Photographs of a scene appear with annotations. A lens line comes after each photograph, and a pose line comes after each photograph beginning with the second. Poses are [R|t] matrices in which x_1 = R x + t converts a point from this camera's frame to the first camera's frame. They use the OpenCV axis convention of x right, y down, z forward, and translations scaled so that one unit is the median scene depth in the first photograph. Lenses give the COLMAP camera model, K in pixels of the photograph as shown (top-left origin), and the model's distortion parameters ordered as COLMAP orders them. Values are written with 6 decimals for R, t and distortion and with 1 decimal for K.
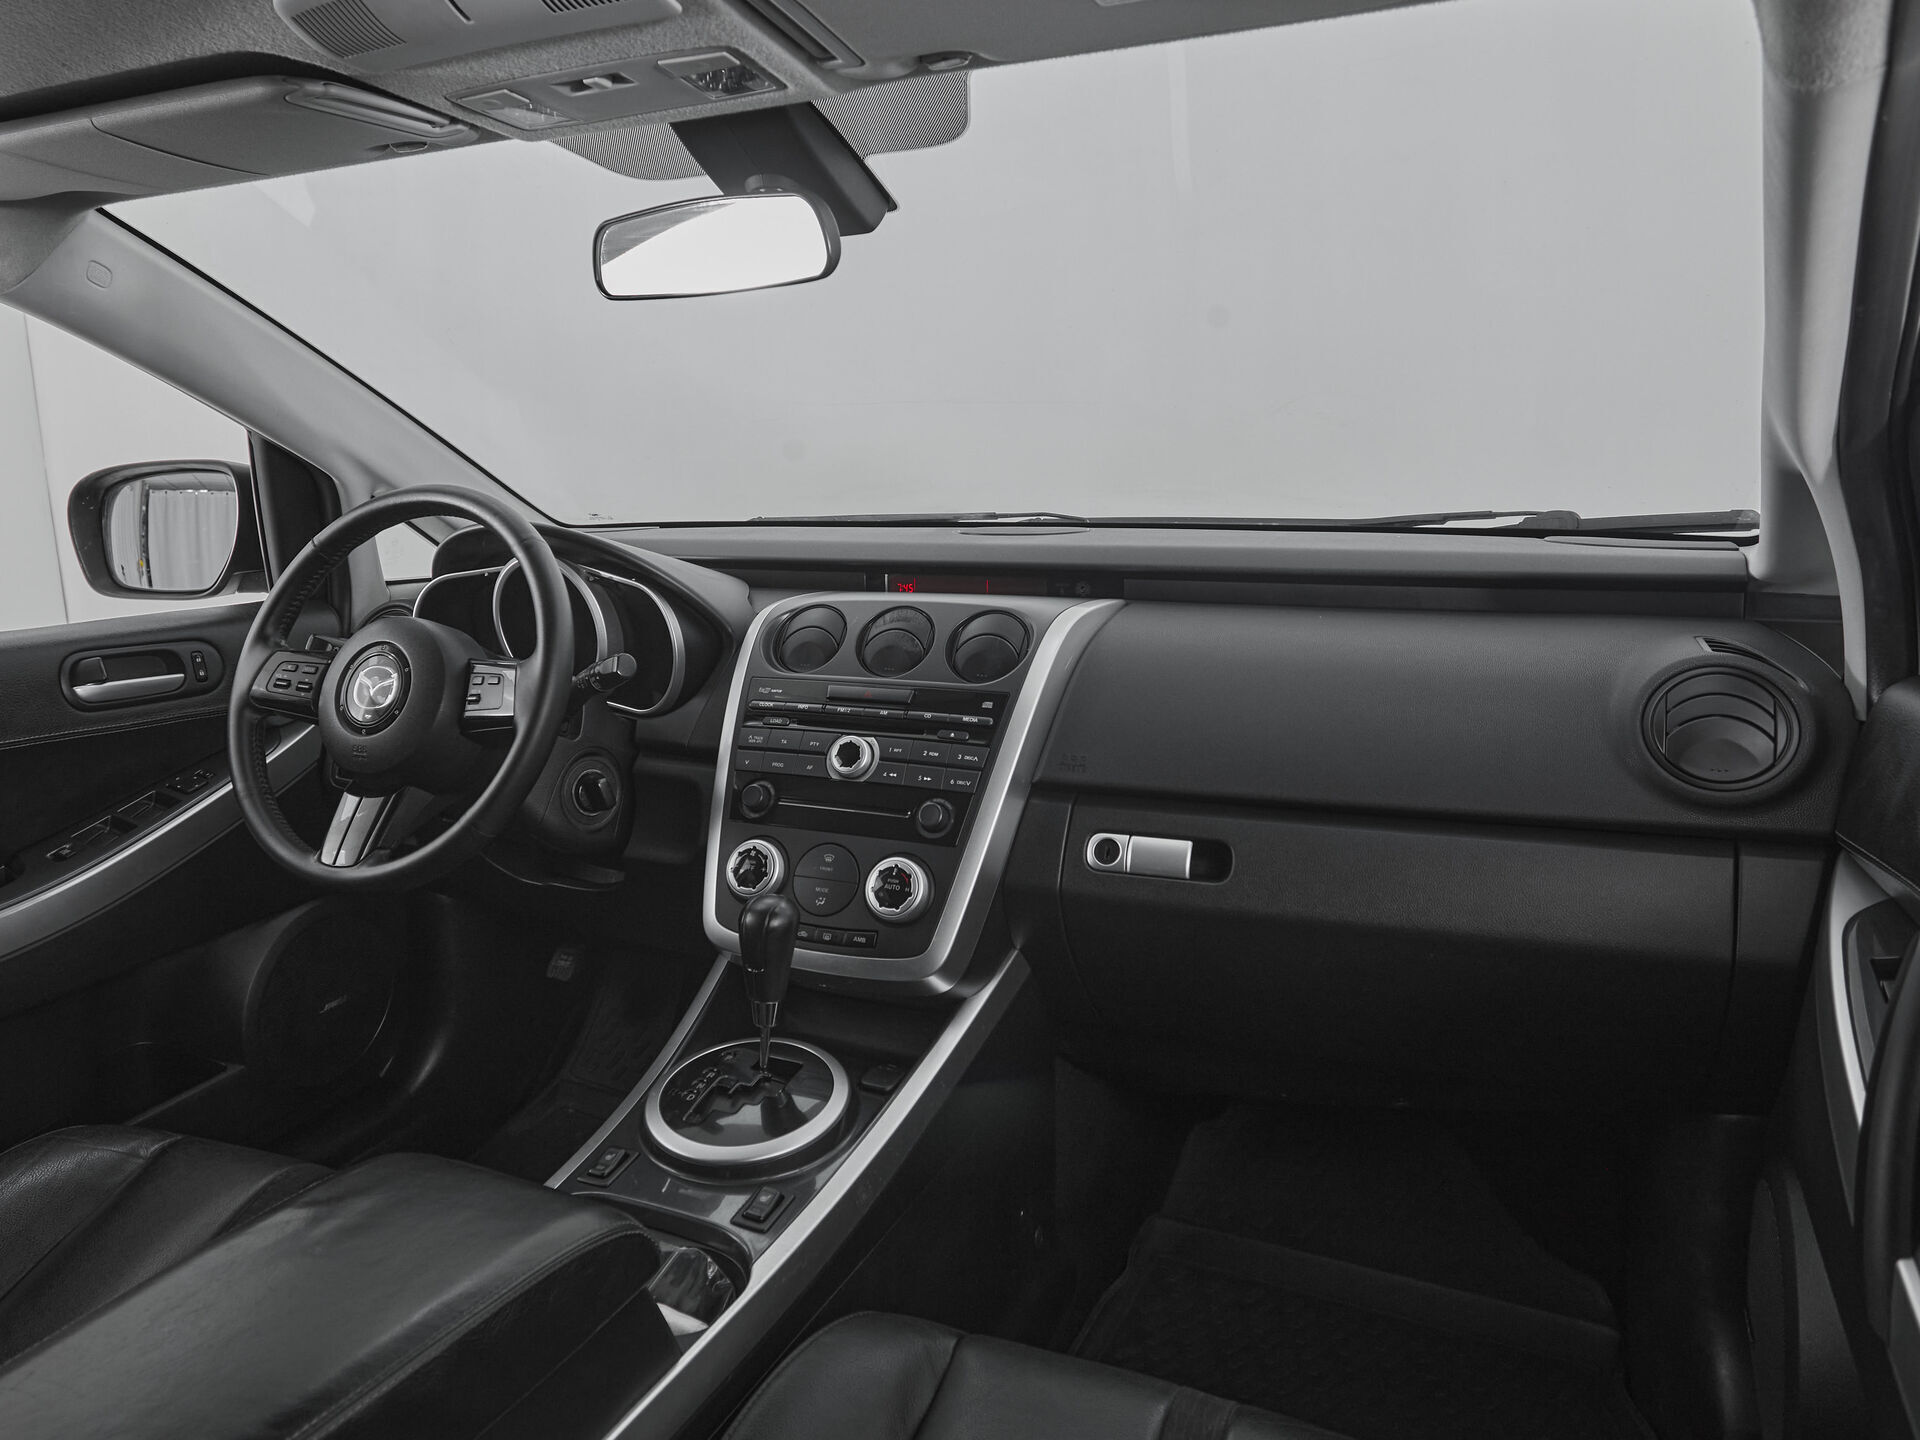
lens RADIAL K [[1092.2, 0, 965.1], [0, 1092.2, 647.5], [0, 0, 1]] dist [-0.001415, -0.000187]
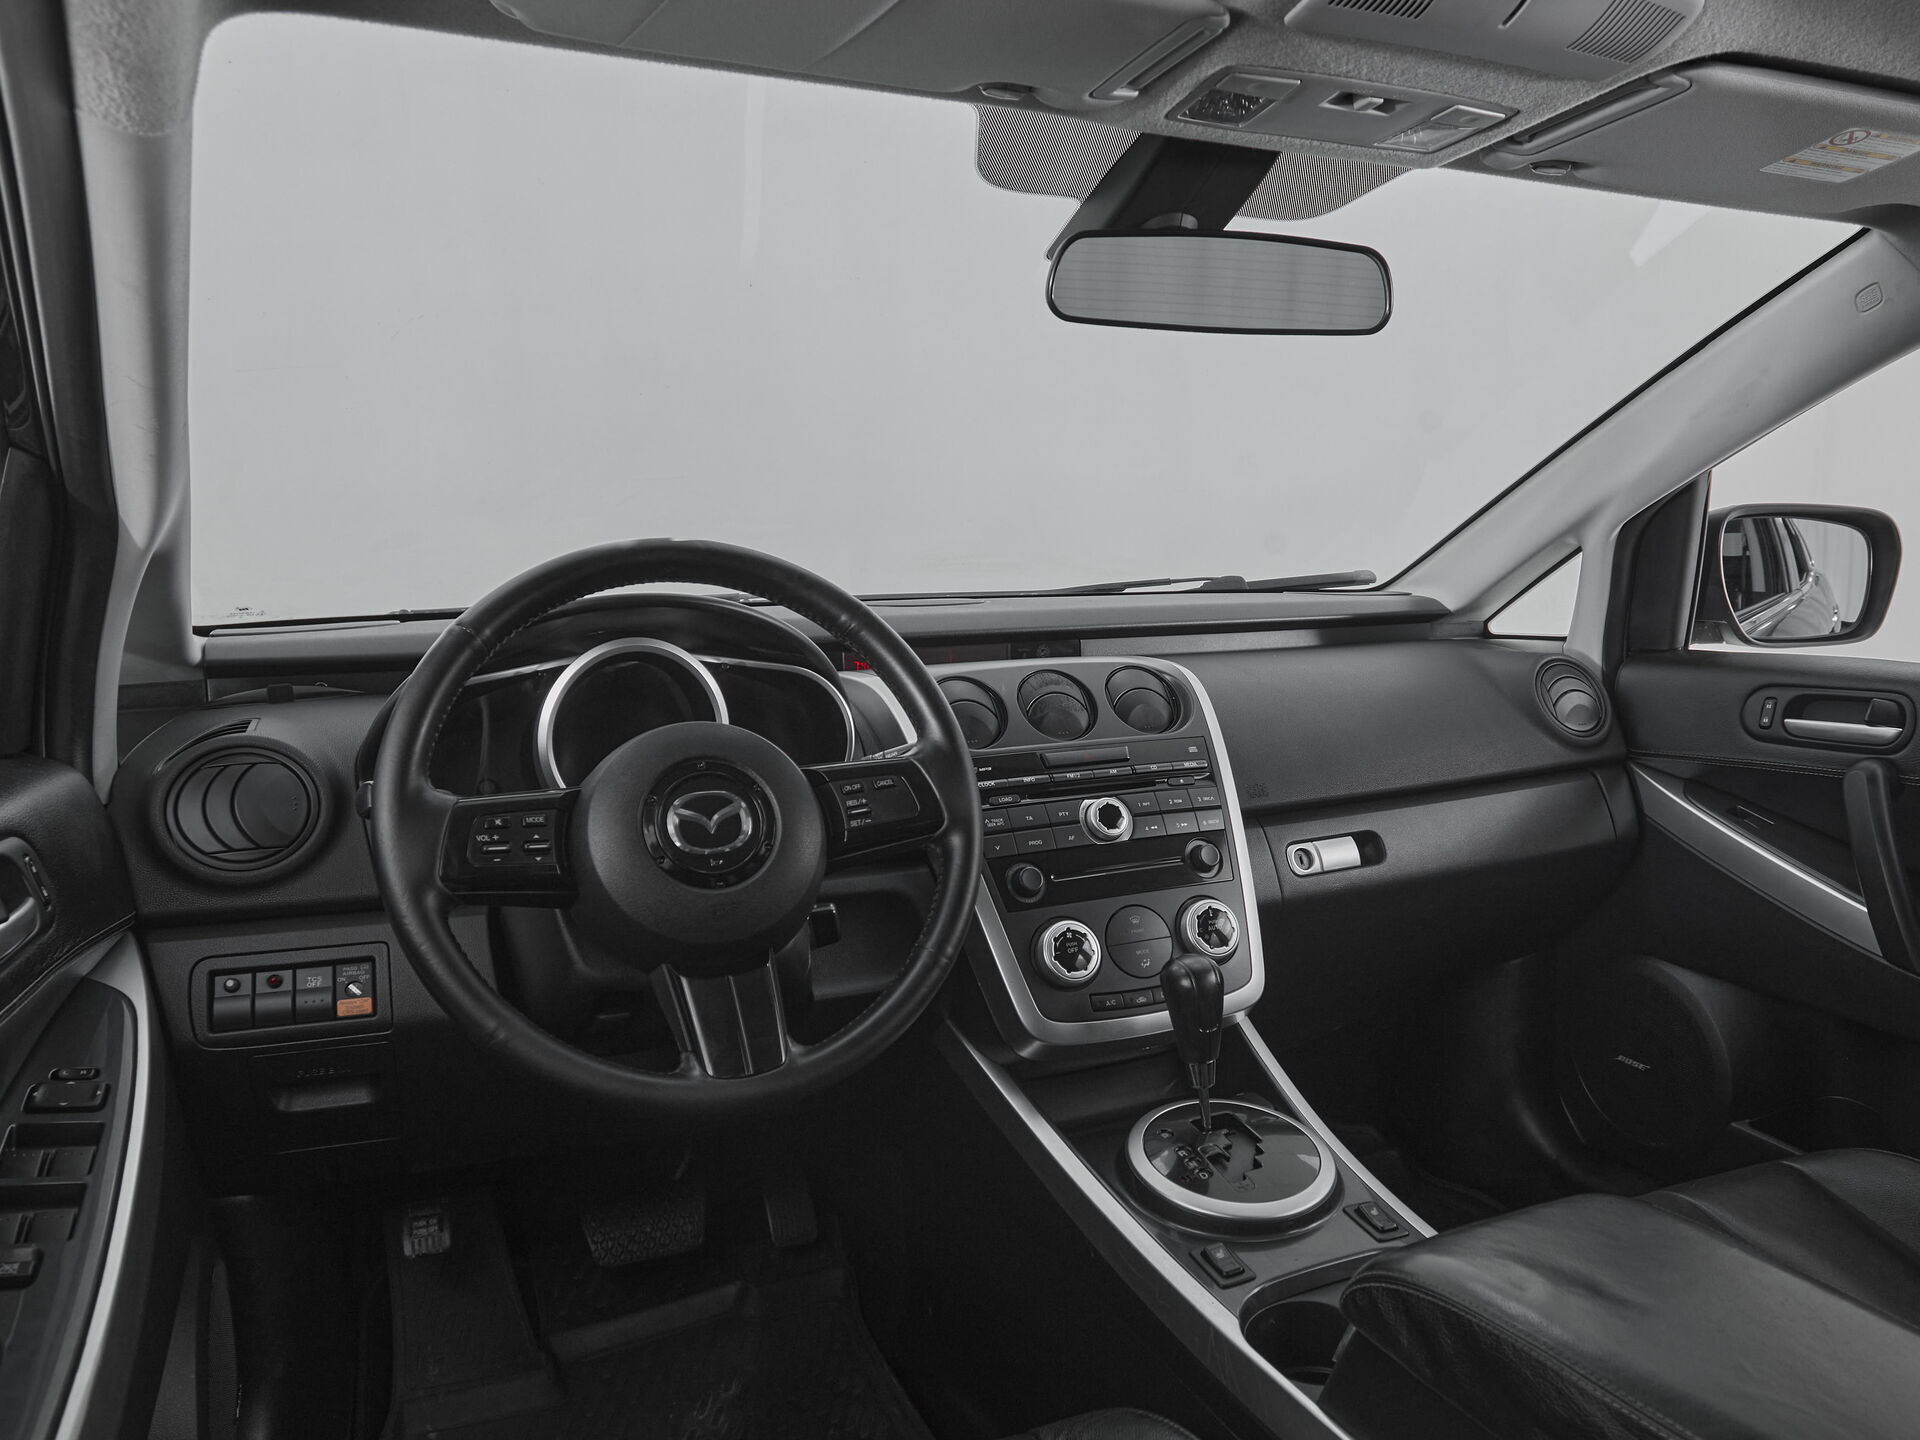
lens RADIAL K [[1094.9, 0, 931.2], [0, 1094.9, 746.5], [0, 0, 1]] dist [-0.001711, -0.000107]
pose [[0.744910, -0.113501, 0.657440, -0.878304], [0.115864, 0.992457, 0.040060, -0.022996], [-0.657028, 0.046333, 0.752441, 0.364556]]
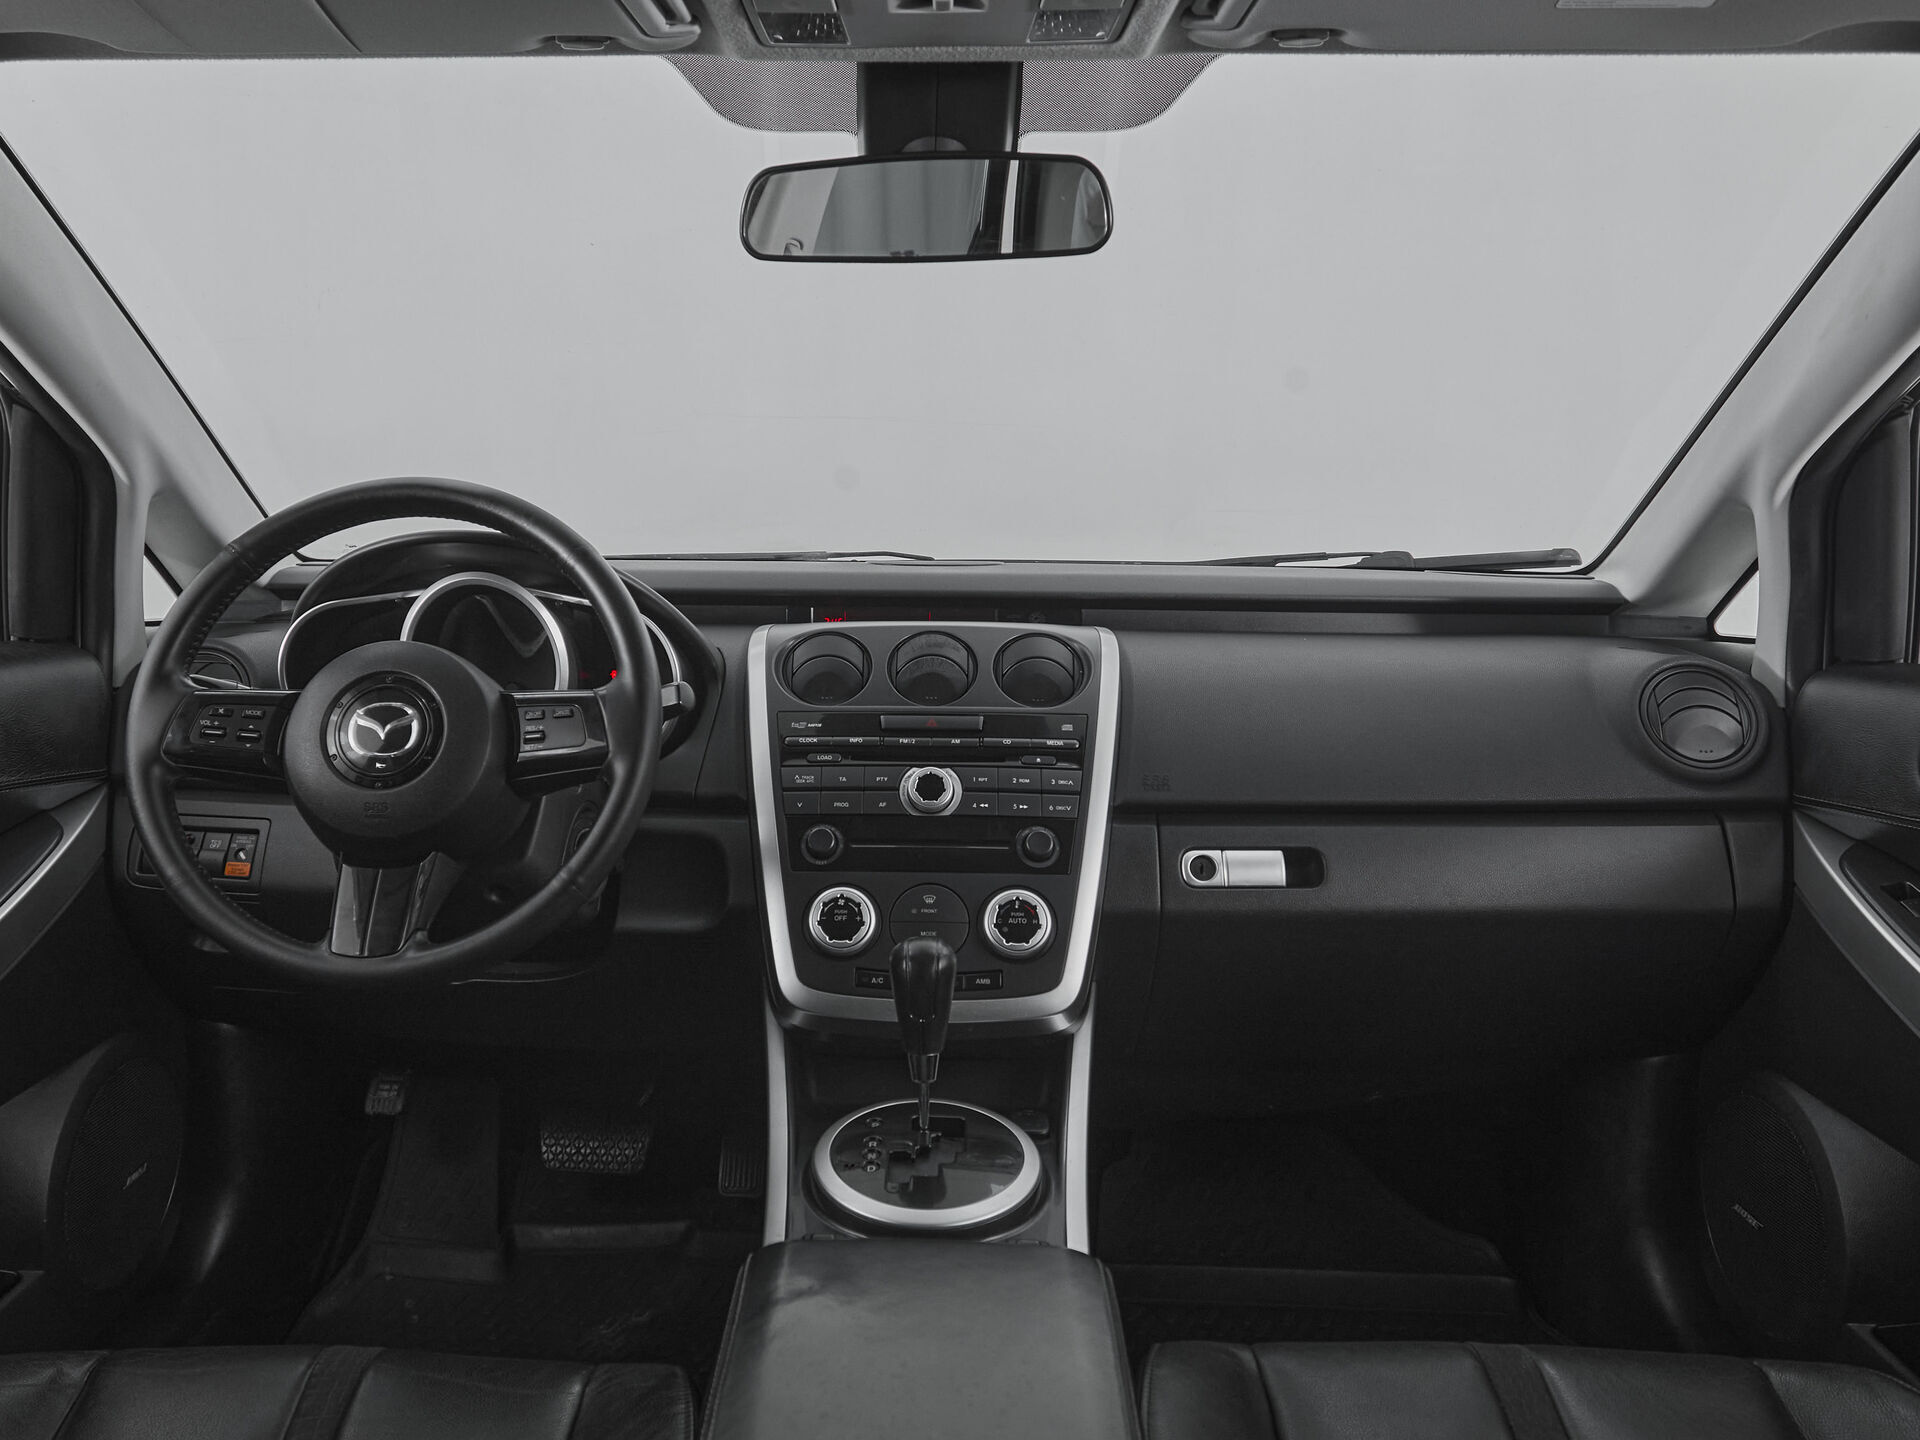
lens RADIAL K [[1181.7, 0, 897.6], [0, 1181.7, 724.2], [0, 0, 1]] dist [-0.001514, -0.001031]
pose [[0.943302, -0.031991, 0.330390, -0.464021], [0.034042, 0.999420, -0.000421, 0.045159], [-0.330185, 0.011644, 0.943844, 0.072556]]
